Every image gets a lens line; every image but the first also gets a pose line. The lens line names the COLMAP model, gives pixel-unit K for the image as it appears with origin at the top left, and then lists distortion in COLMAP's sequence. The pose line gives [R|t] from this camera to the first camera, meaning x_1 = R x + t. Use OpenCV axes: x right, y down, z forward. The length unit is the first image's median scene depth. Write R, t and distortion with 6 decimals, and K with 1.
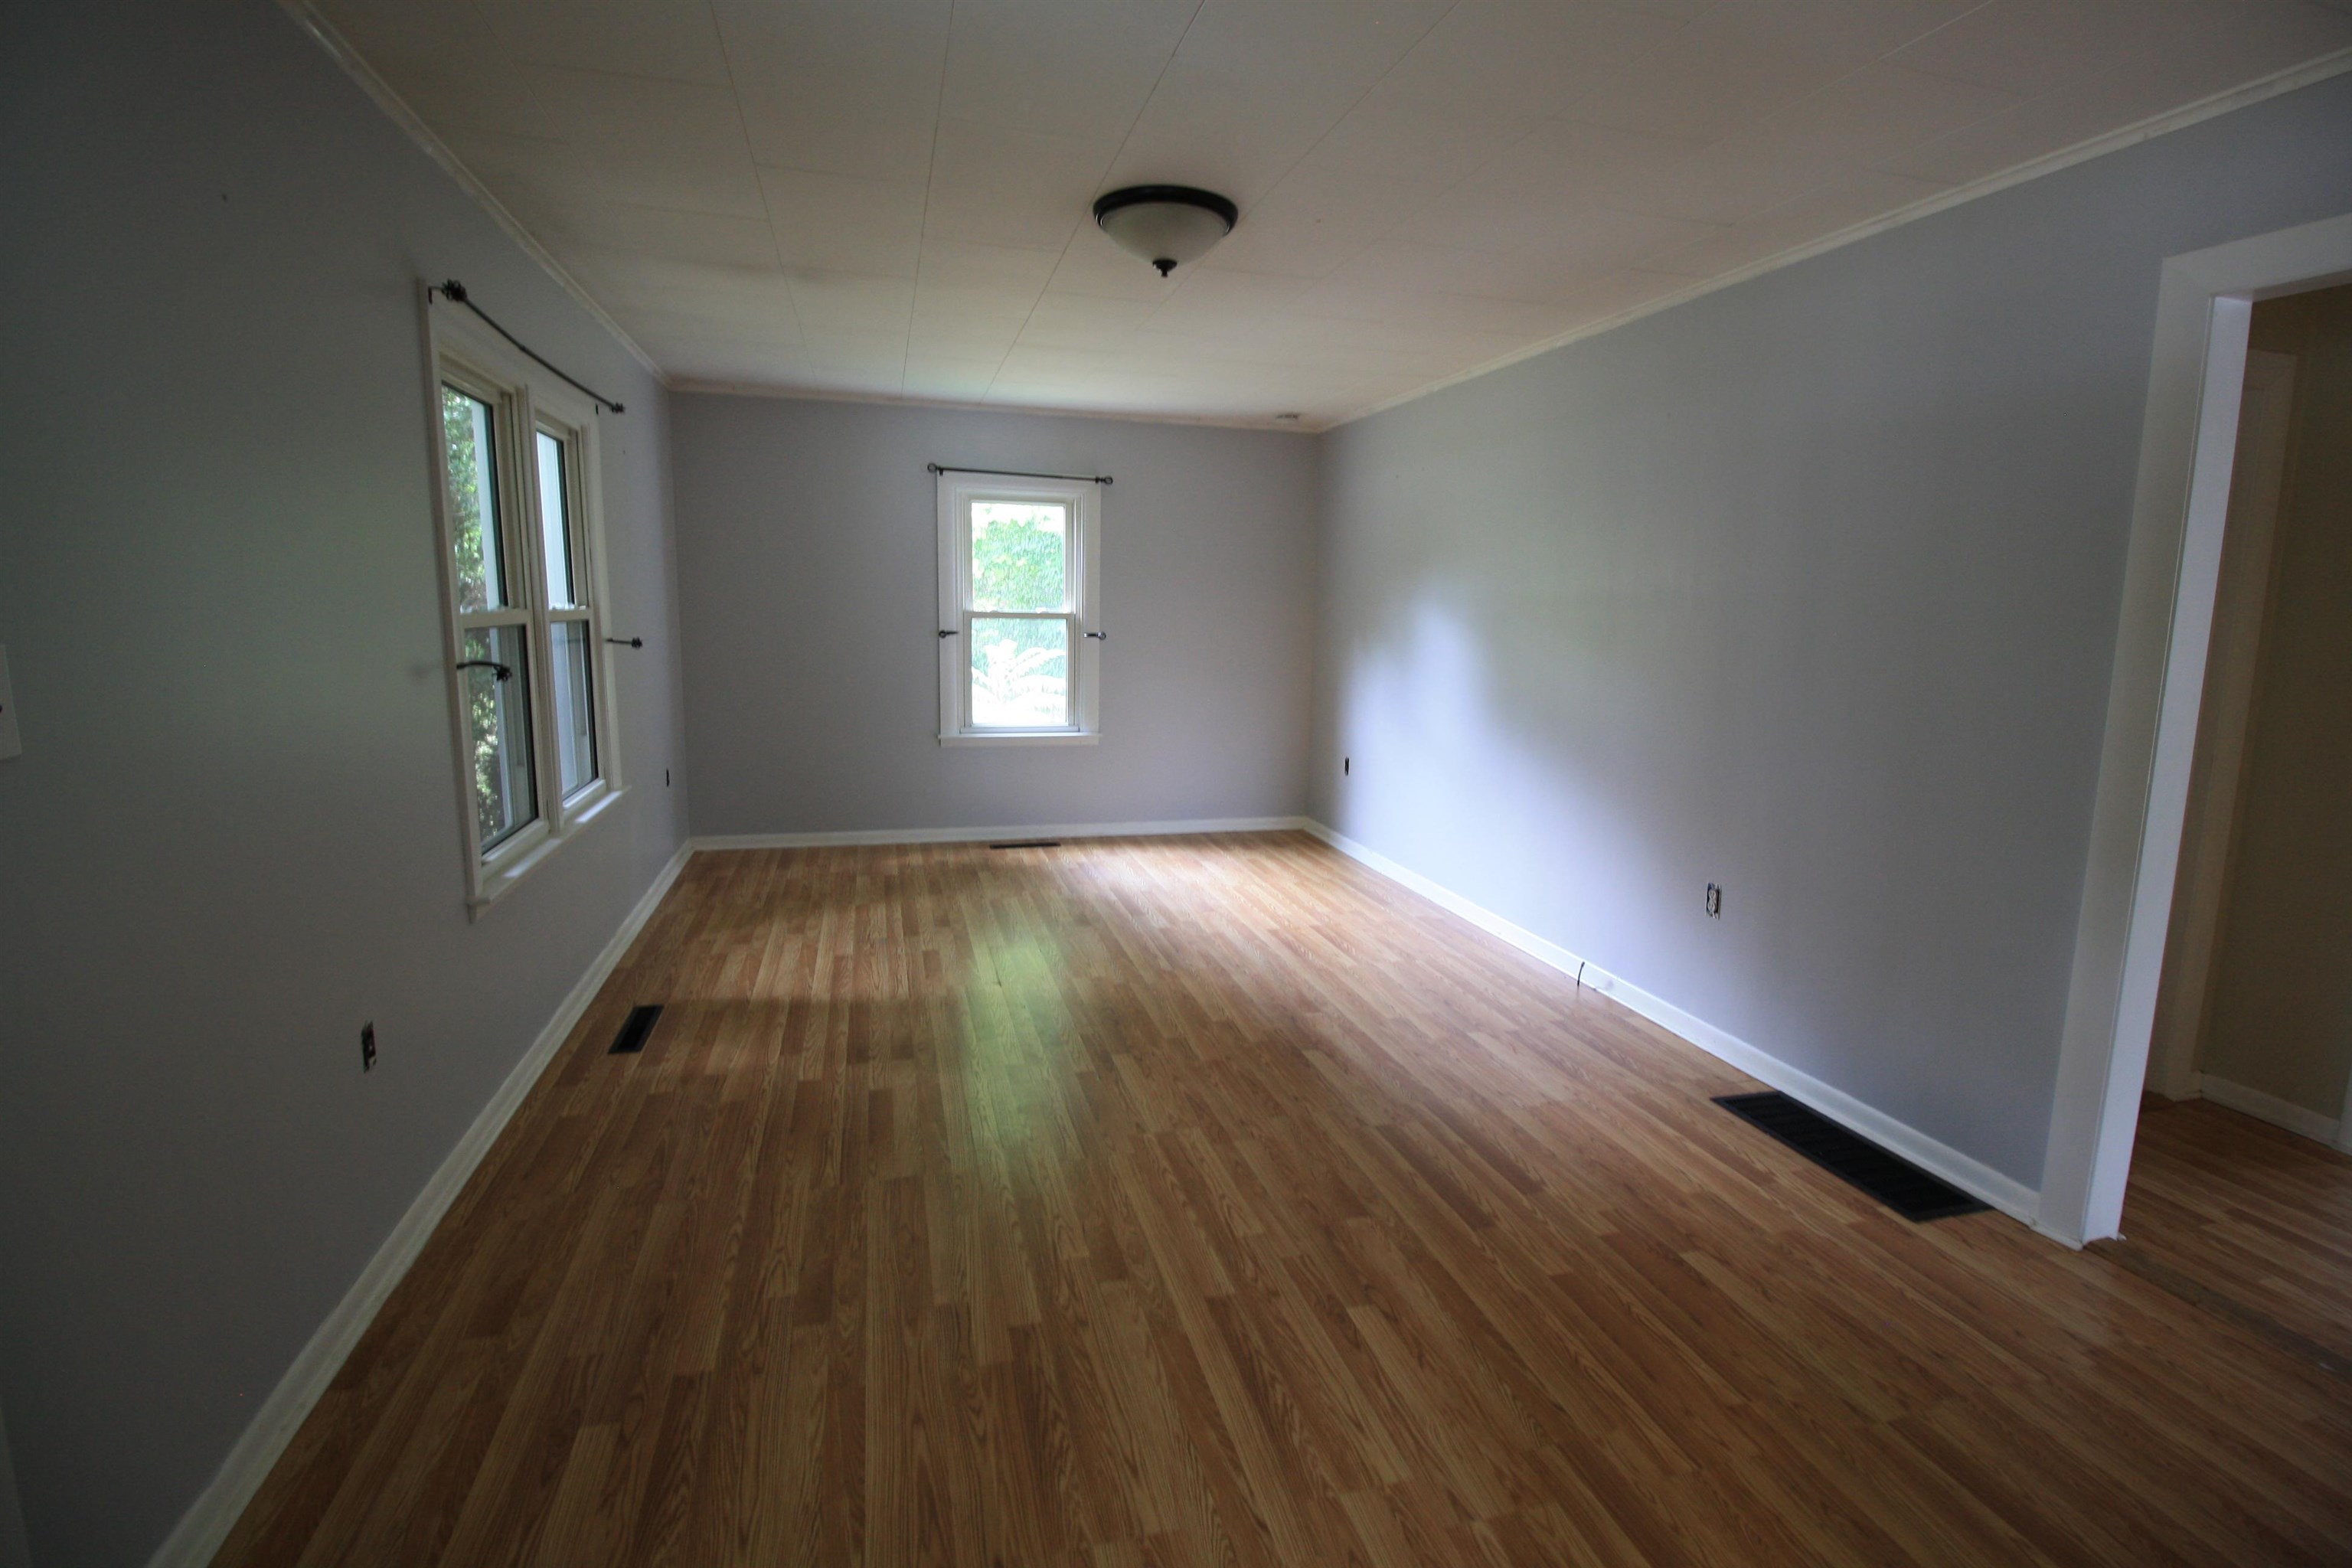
lens RADIAL K [[1094.4, 0, 1183.0], [0, 1094.4, 779.6], [0, 0, 1]] dist [0.003068, -0.015271]
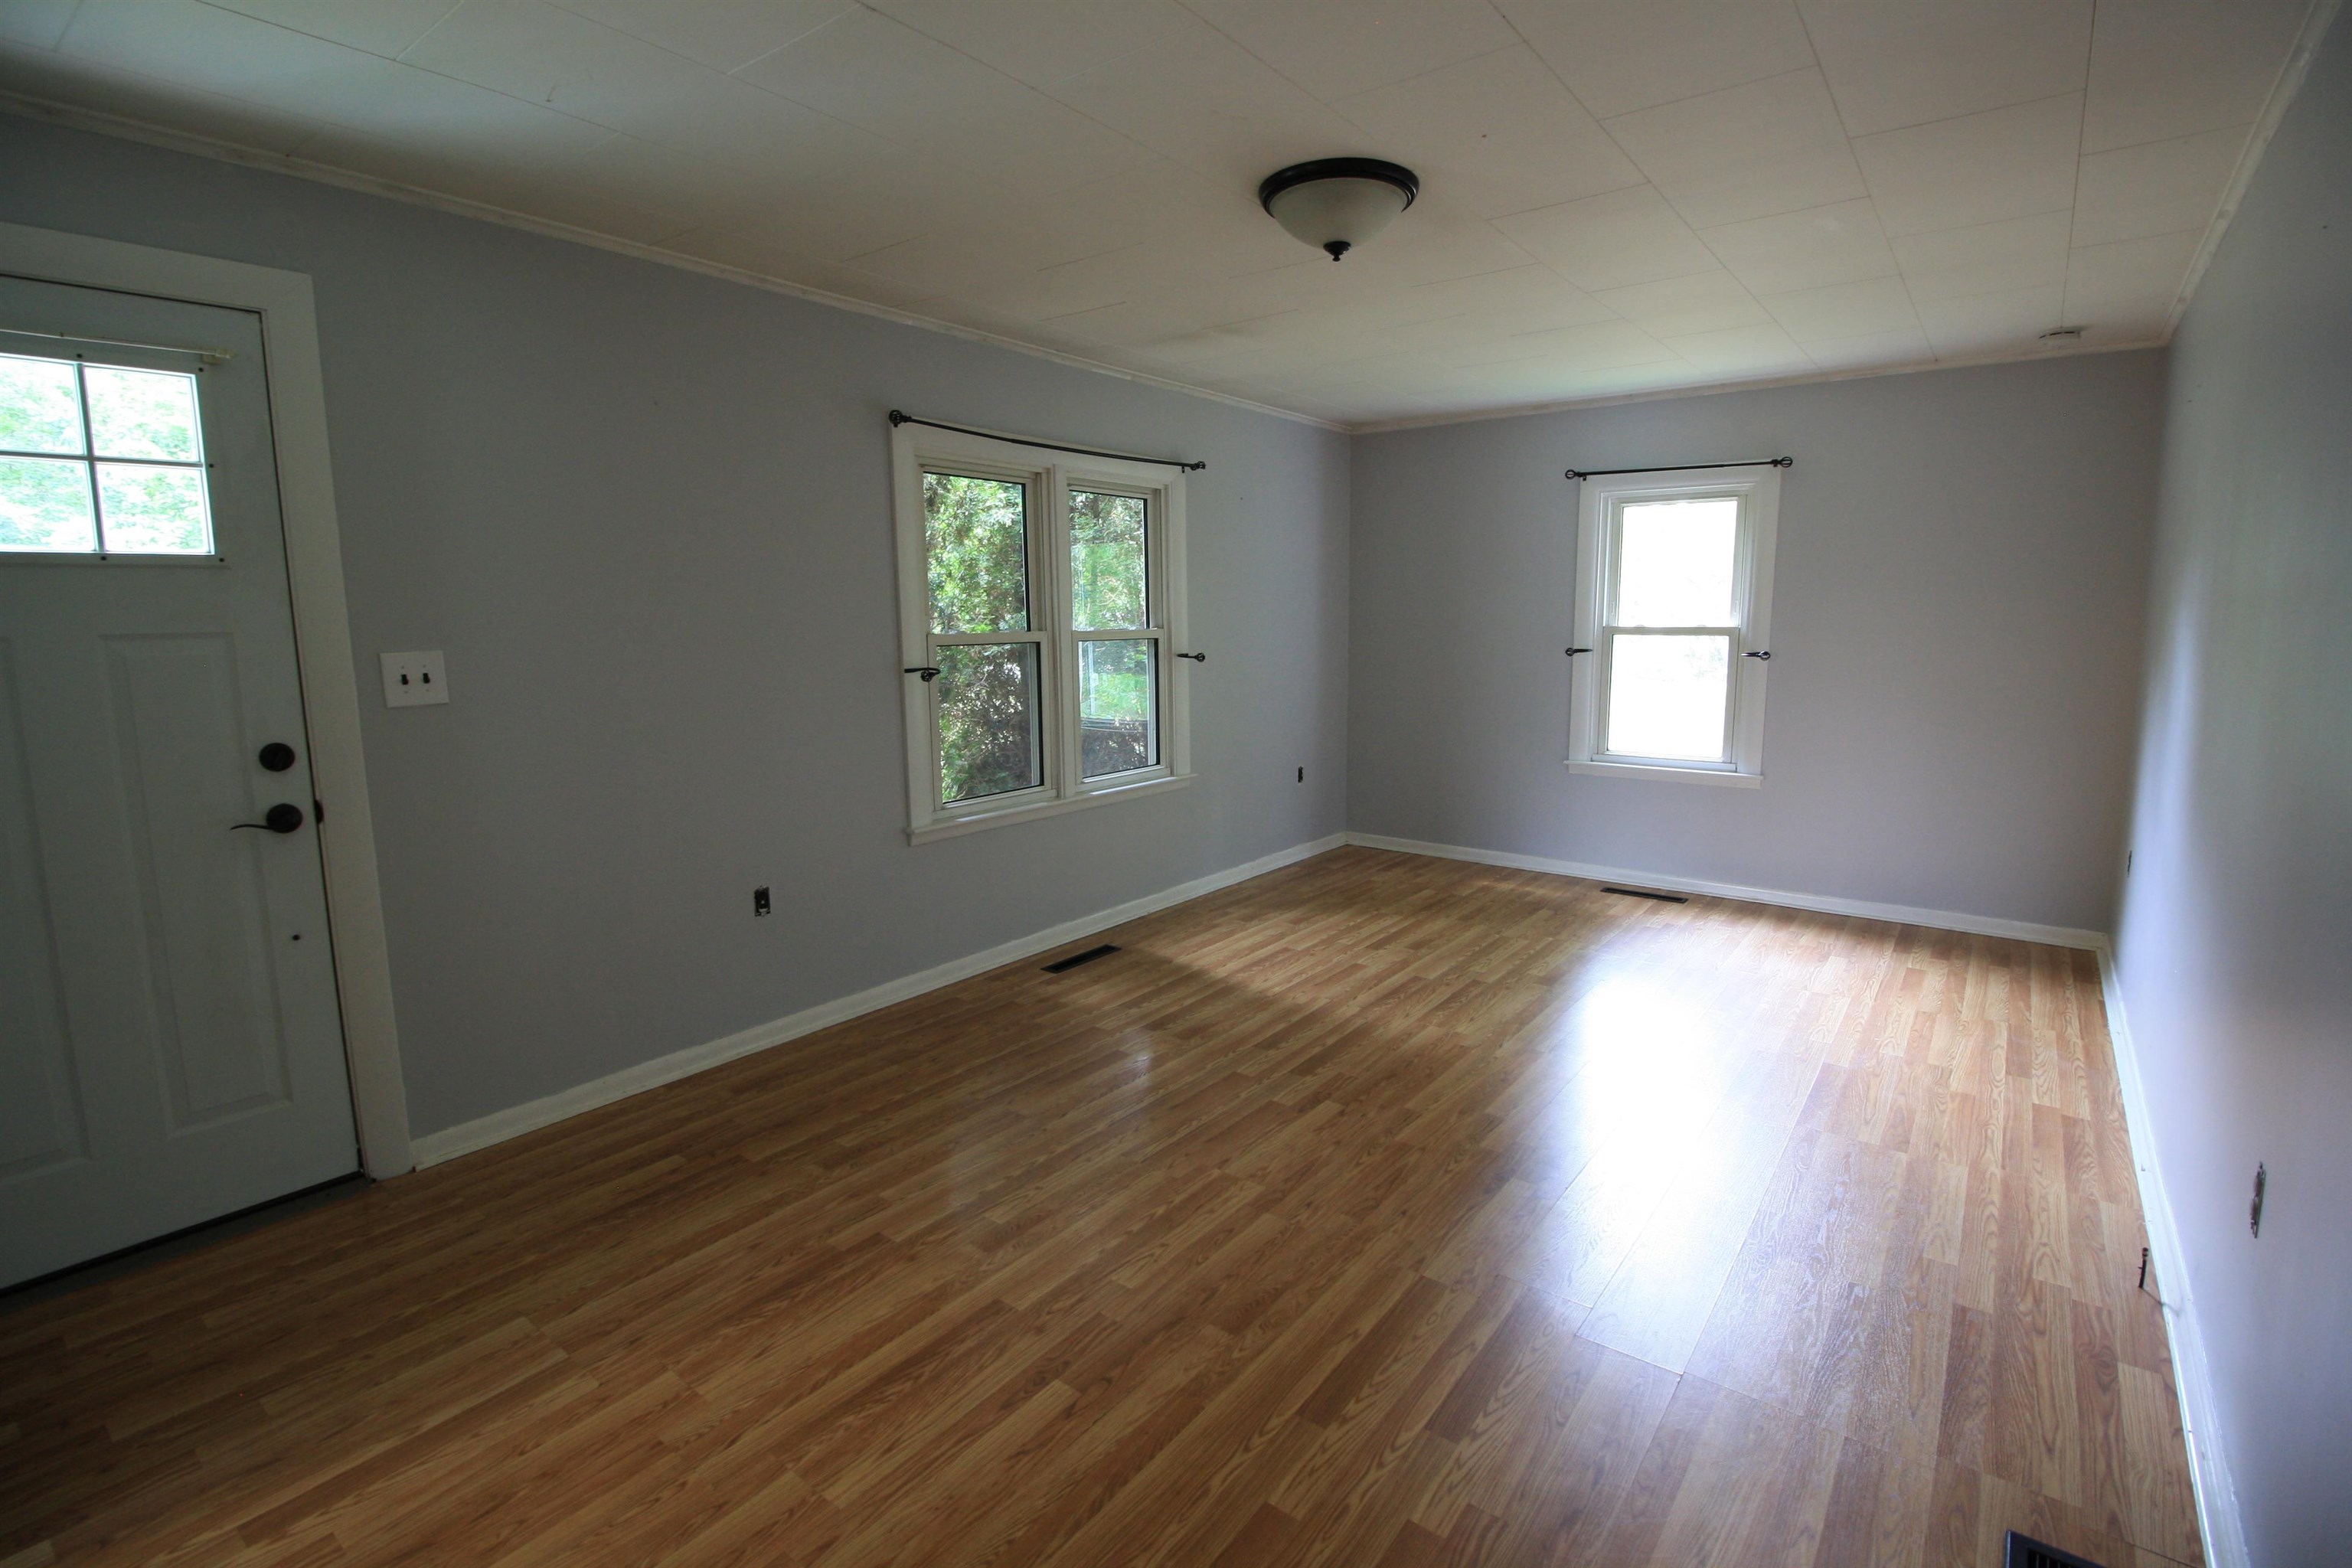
lens RADIAL K [[1094.4, 0, 1183.0], [0, 1094.4, 779.6], [0, 0, 1]] dist [0.003068, -0.015271]
pose [[0.597896, 0.098022, -0.795557, 0.564386], [-0.110072, 0.993133, 0.039642, -0.043157], [0.793980, 0.063867, 0.604580, 0.309122]]
